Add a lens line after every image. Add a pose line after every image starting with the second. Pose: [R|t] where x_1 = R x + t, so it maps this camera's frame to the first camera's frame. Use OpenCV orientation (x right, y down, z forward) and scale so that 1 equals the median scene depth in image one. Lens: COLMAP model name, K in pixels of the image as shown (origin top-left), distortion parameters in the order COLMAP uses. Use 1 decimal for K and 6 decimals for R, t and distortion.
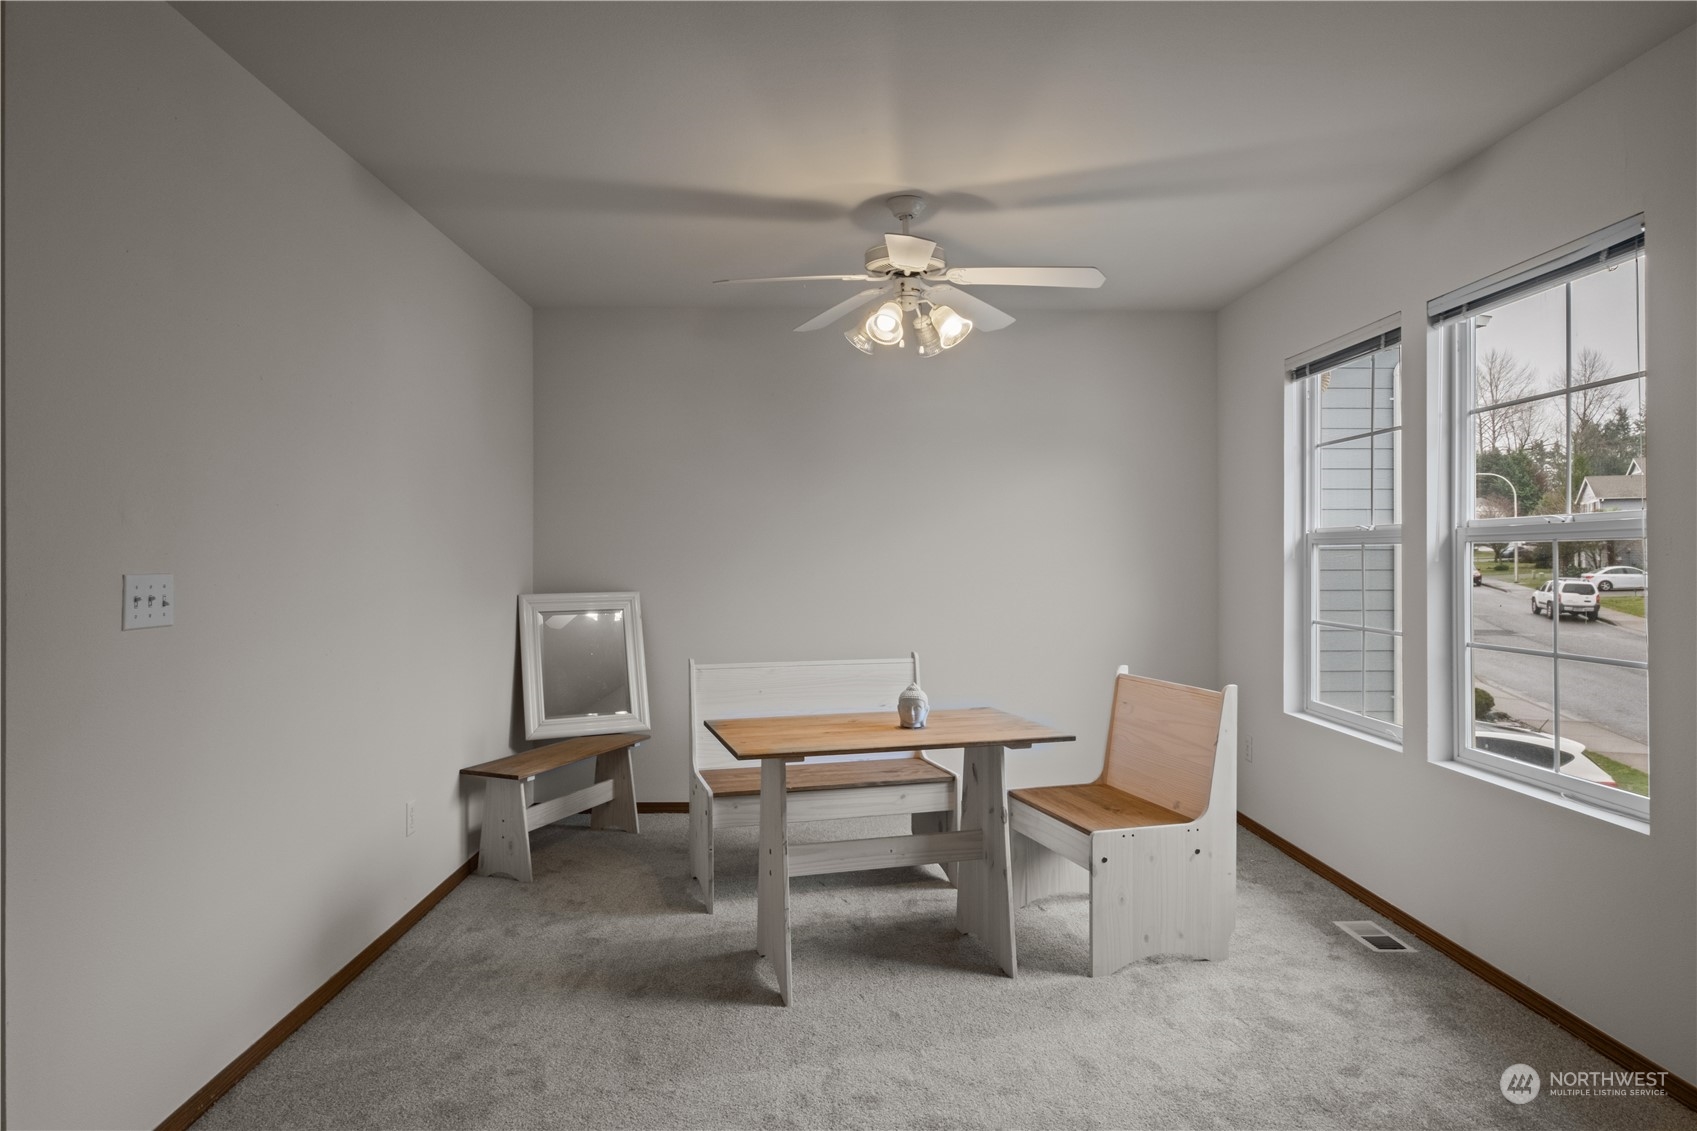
lens RADIAL K [[1029.2, 0, 844.5], [0, 1029.2, 559.3], [0, 0, 1]] dist [-0.000235, 0.000508]
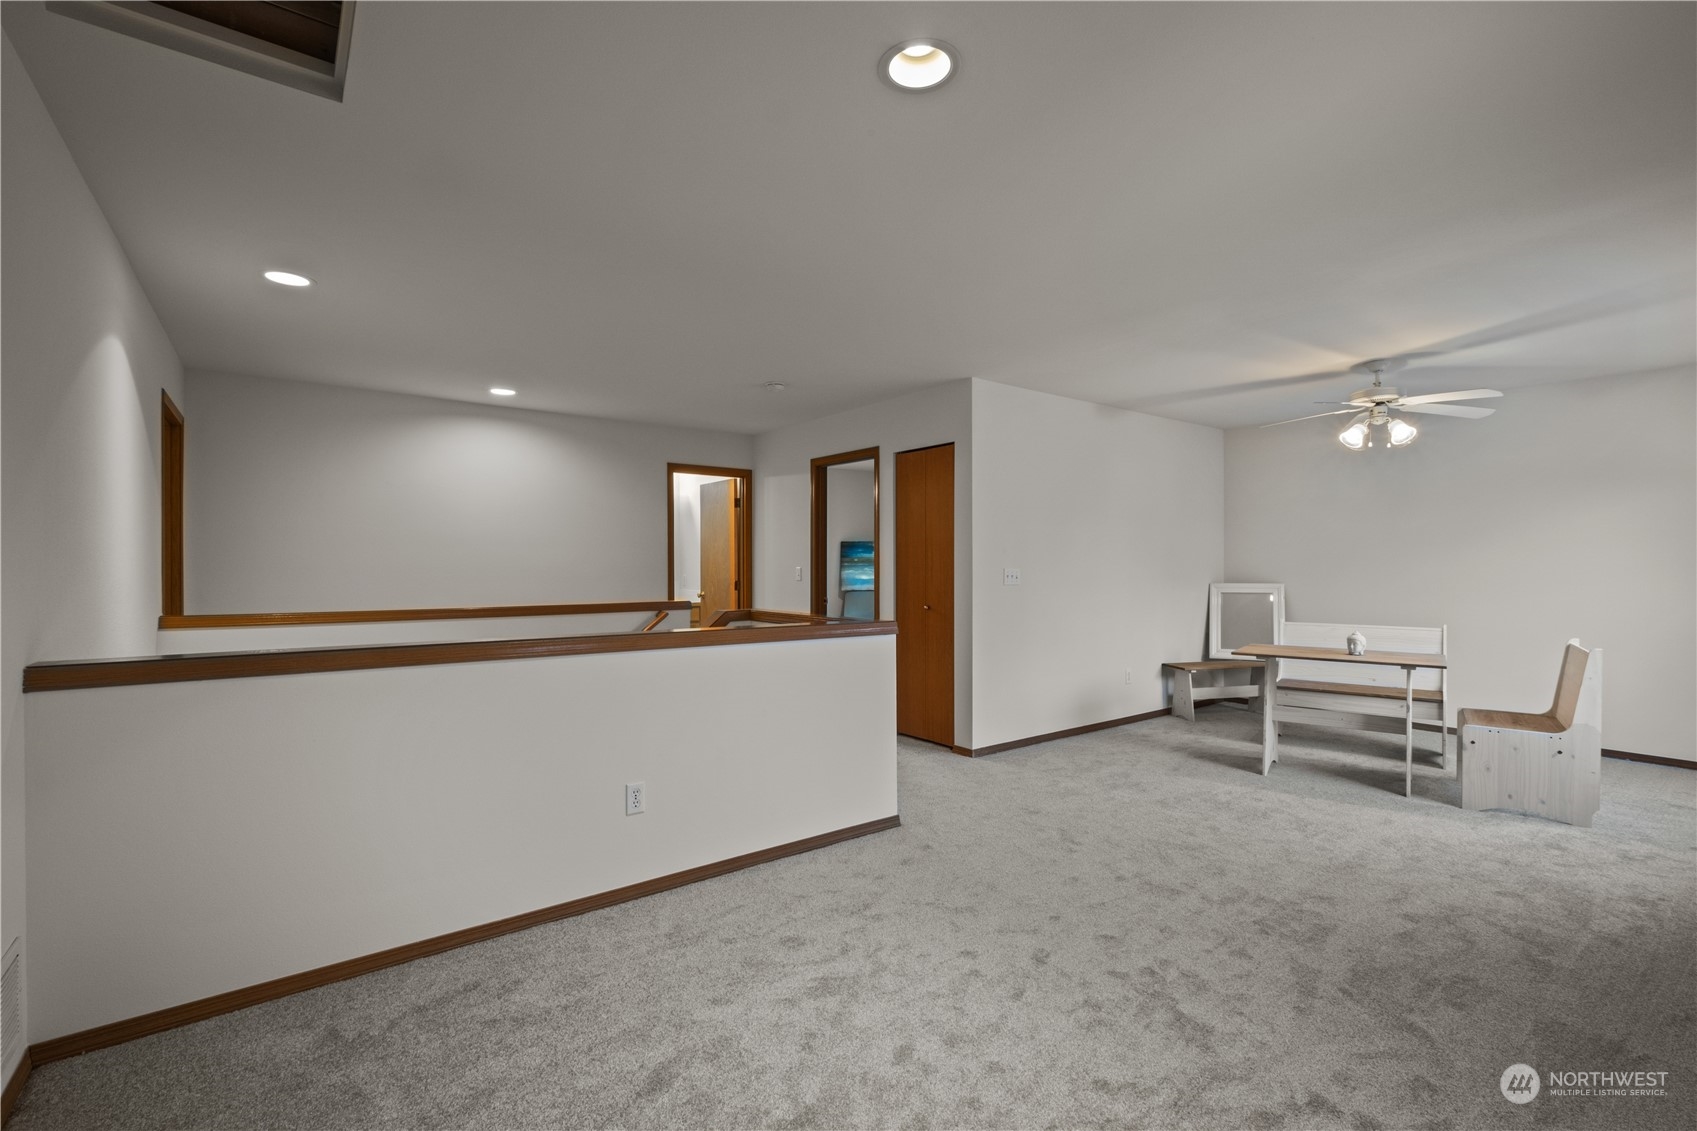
lens RADIAL K [[732.0, 0, 847.7], [0, 732.0, 559.5], [0, 0, 1]] dist [-0.011090, 0.001948]
pose [[0.582349, -0.003504, -0.812931, 0.608219], [-0.002768, 0.999976, -0.006293, 0.001251], [0.812934, 0.005915, 0.582326, -0.520733]]
